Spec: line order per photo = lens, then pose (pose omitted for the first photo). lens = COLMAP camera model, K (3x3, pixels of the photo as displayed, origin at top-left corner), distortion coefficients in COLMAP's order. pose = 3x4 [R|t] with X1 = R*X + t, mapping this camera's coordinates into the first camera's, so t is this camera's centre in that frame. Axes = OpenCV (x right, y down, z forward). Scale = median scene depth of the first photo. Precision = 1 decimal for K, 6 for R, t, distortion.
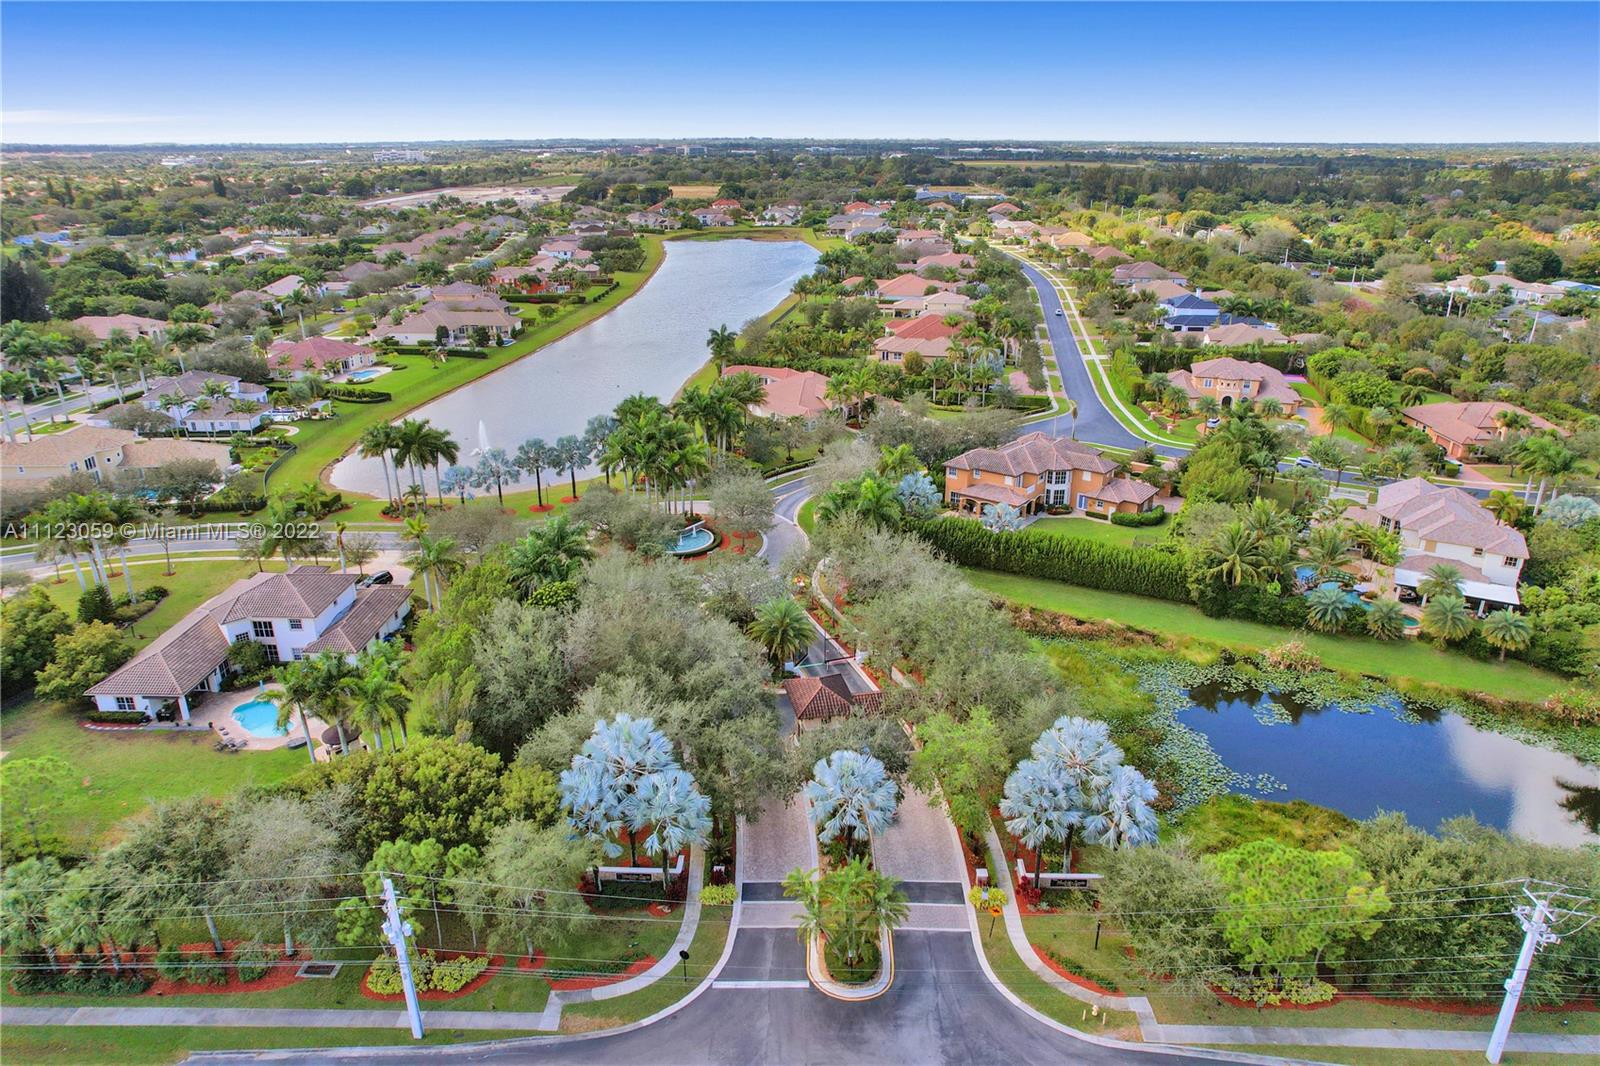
lens RADIAL K [[1151.3, 0, 800.0], [0, 1151.3, 533.0], [0, 0, 1]] dist [-0.109320, 0.131688]
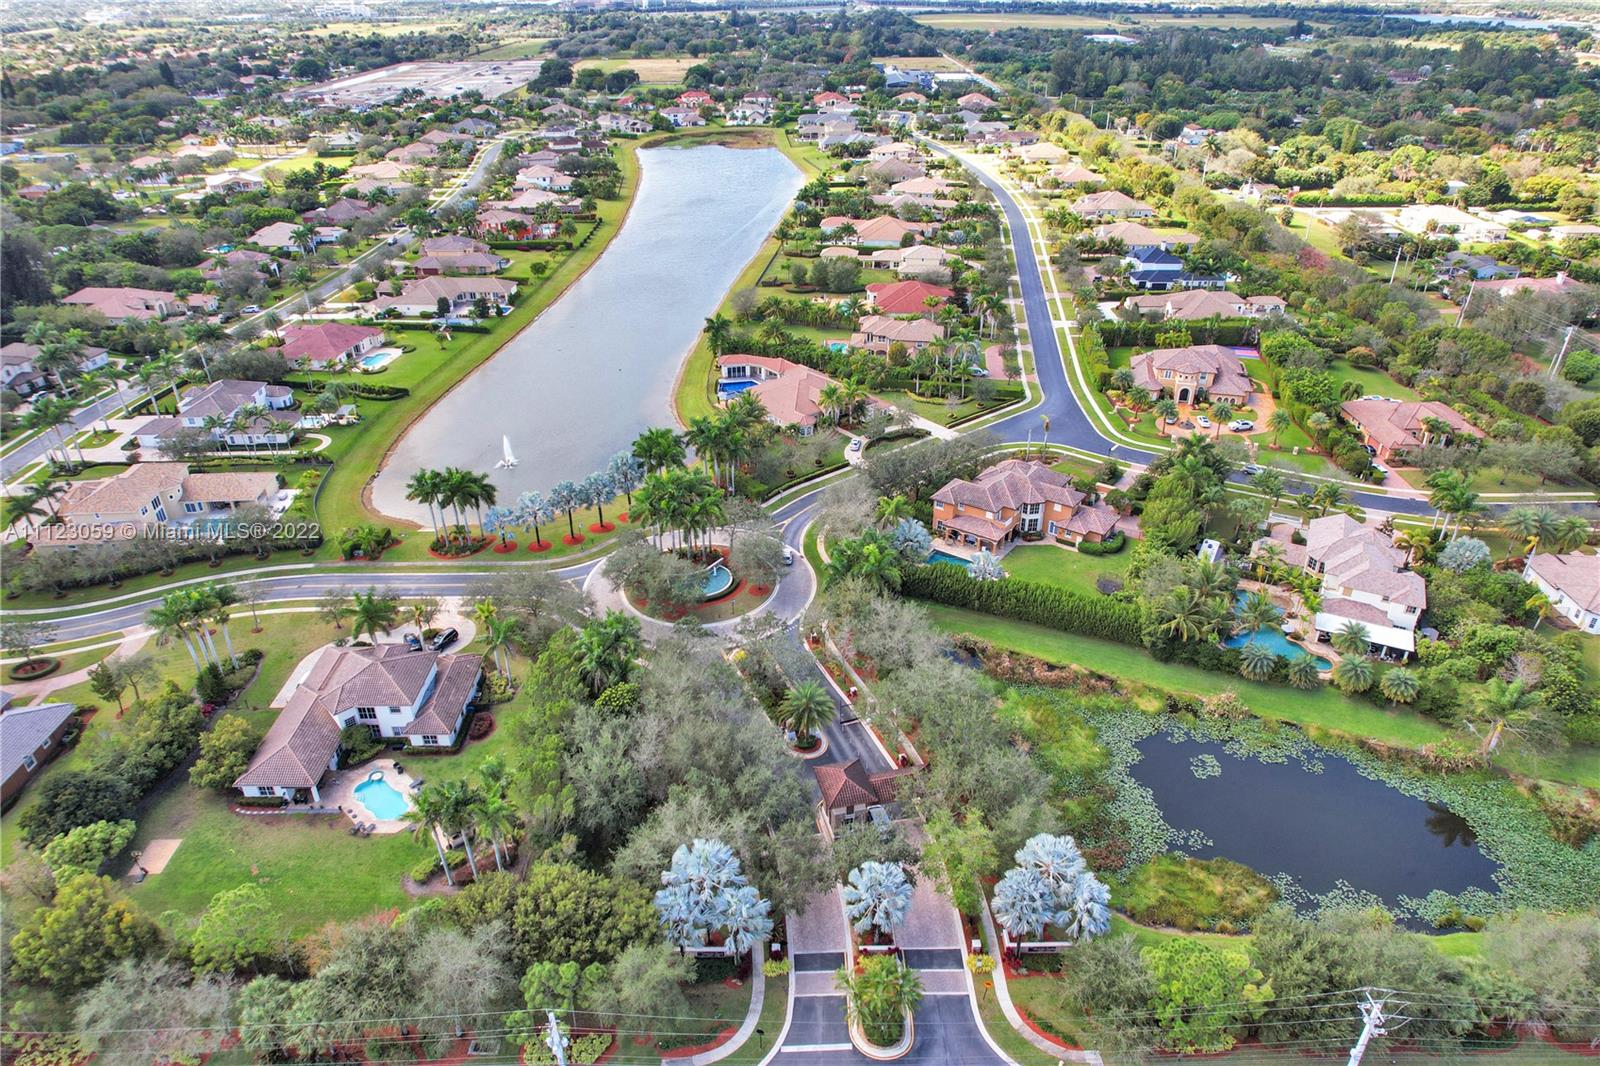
lens RADIAL K [[1151.3, 0, 800.0], [0, 1151.3, 533.0], [0, 0, 1]] dist [-0.109320, 0.131688]
pose [[0.999298, -0.021146, 0.030933, -0.047087], [0.016160, 0.988034, 0.153387, -0.237165], [-0.033806, -0.152780, 0.987682, -0.136900]]
